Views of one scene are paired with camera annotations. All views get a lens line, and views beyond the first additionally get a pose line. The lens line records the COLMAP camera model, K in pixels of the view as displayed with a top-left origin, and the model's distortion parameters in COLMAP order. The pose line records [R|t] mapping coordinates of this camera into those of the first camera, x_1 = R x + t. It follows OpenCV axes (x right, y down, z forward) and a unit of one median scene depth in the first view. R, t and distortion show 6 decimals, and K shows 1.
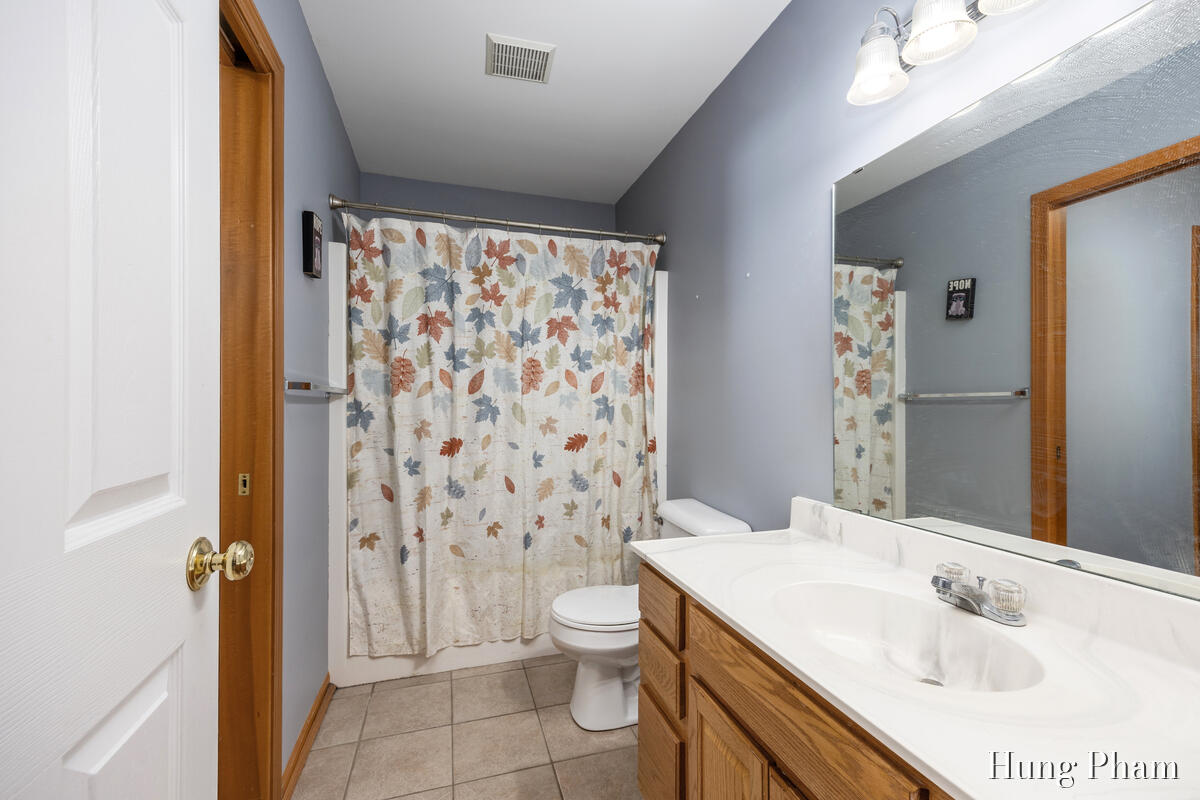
lens RADIAL K [[496.6, 0, 597.9], [0, 496.6, 402.1], [0, 0, 1]] dist [0.002286, -0.000093]
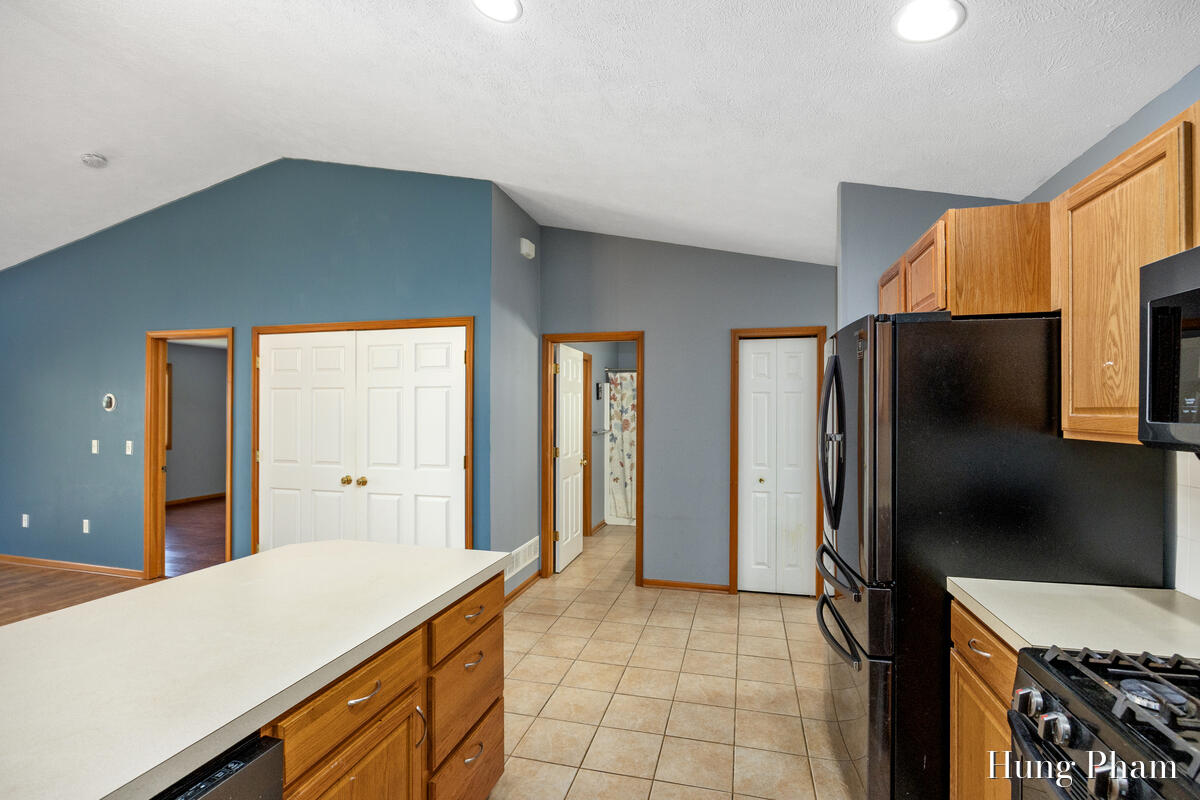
lens RADIAL K [[546.7, 0, 601.8], [0, 546.7, 410.3], [0, 0, 1]] dist [-0.000040, 0.000003]
pose [[0.848236, -0.006474, -0.529579, 1.251303], [-0.001510, 0.999892, -0.014643, -0.096418], [0.529616, 0.013221, 0.848134, -1.907507]]
